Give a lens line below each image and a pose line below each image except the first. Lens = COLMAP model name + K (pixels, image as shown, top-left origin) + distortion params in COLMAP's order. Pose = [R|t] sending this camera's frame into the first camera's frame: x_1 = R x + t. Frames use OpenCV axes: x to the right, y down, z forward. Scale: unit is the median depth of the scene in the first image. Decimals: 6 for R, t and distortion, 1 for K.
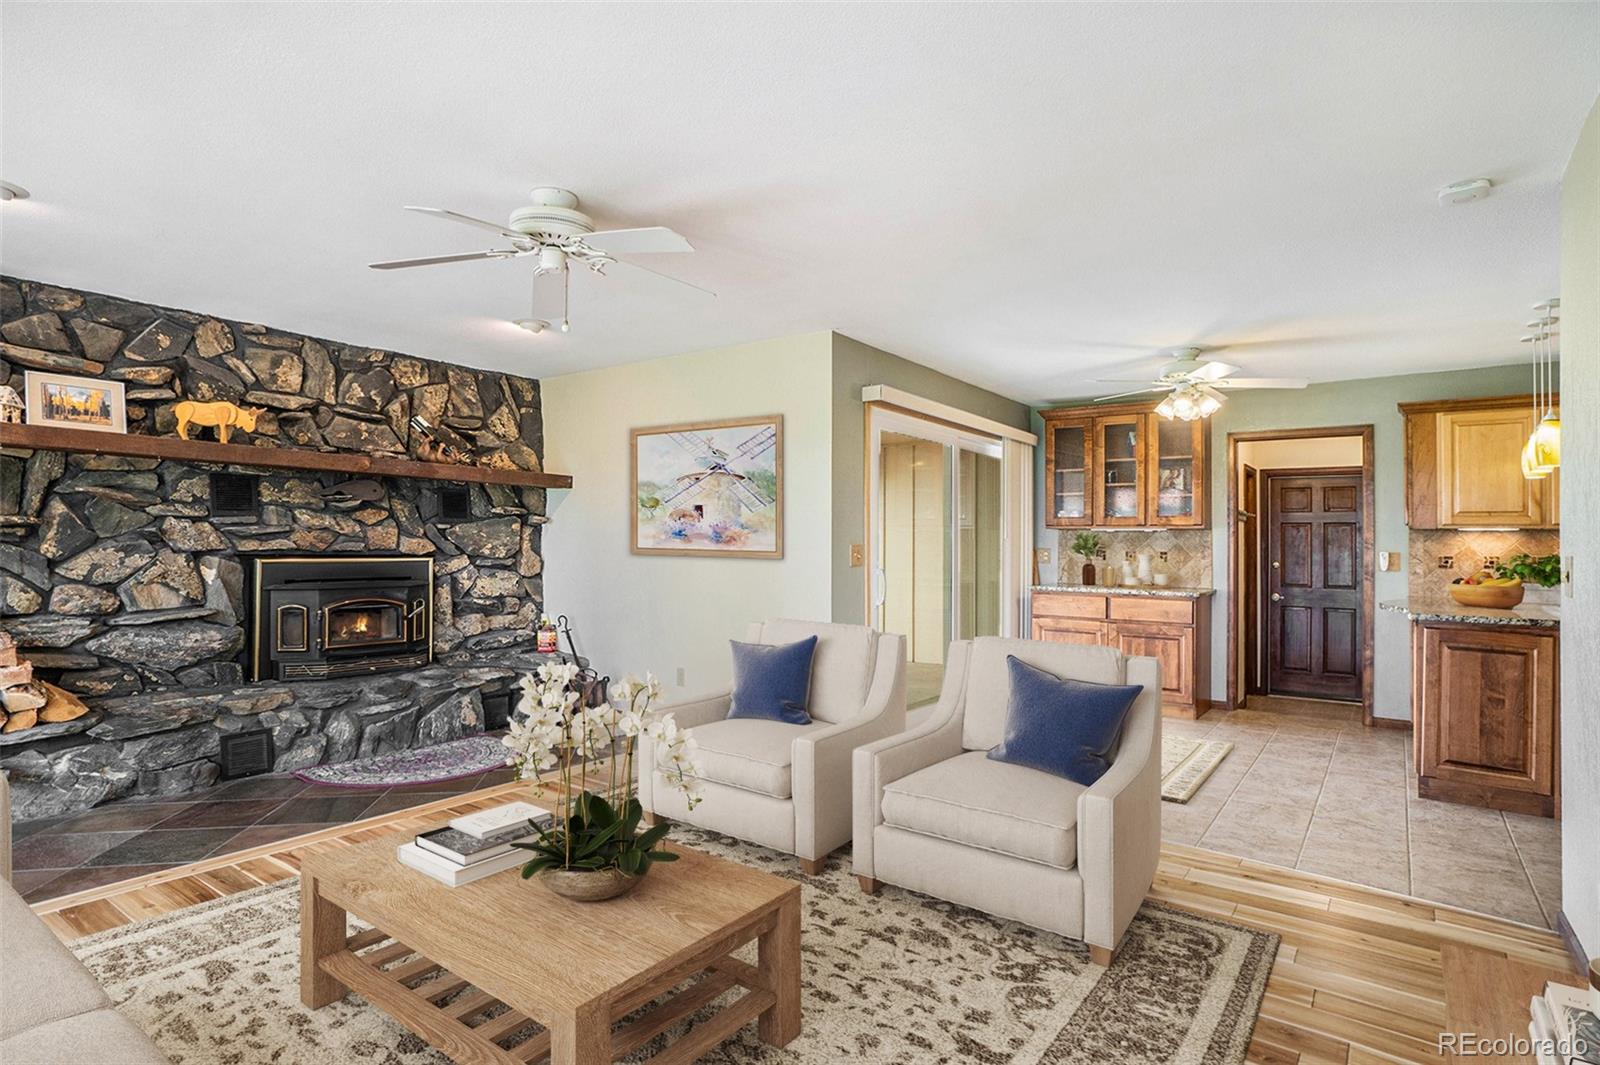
lens RADIAL K [[830.5, 0, 797.2], [0, 830.5, 528.8], [0, 0, 1]] dist [-0.022229, 0.005785]
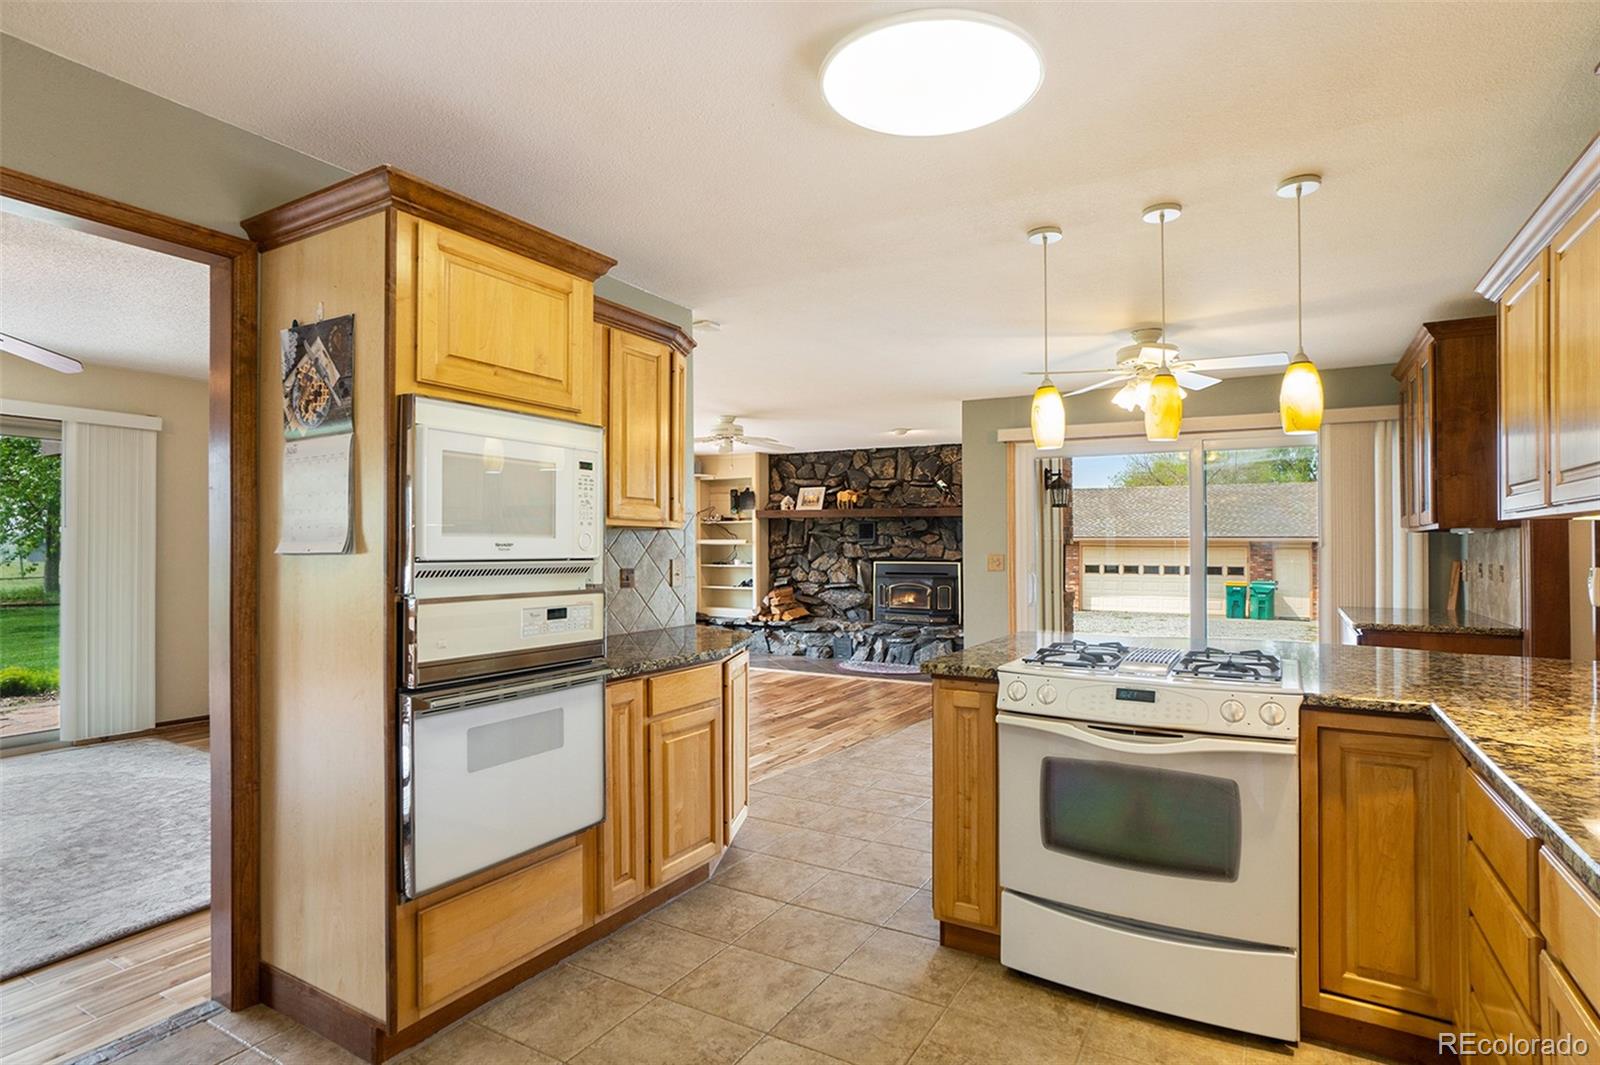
lens RADIAL K [[830.5, 0, 787.4], [0, 830.5, 541.9], [0, 0, 1]] dist [-0.022229, 0.005785]
pose [[0.108384, -0.008900, -0.994069, 1.415633], [0.022743, 0.999720, -0.006471, -0.004301], [0.993849, -0.021907, 0.108556, 0.556436]]
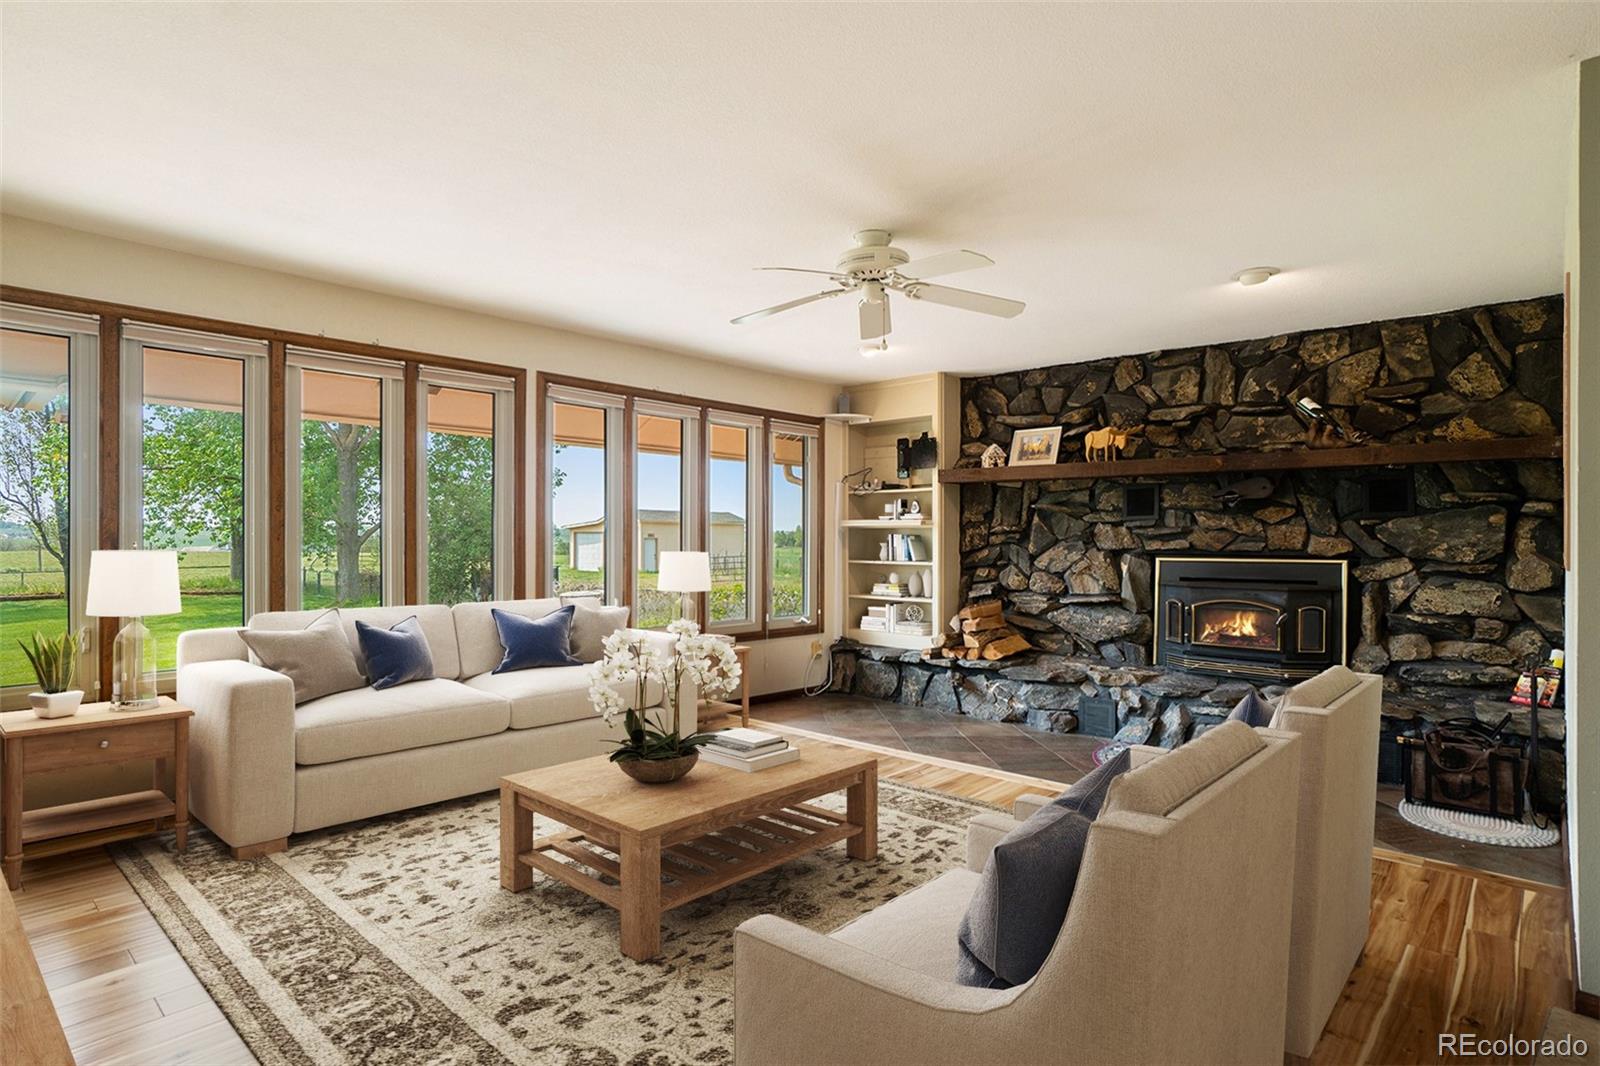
lens RADIAL K [[830.5, 0, 803.4], [0, 830.5, 545.4], [0, 0, 1]] dist [-0.022229, 0.005785]
pose [[-0.094875, -0.002933, -0.995485, 0.531316], [0.015066, 0.999877, -0.004382, 0.017962], [0.995375, -0.015414, -0.094819, 0.625041]]
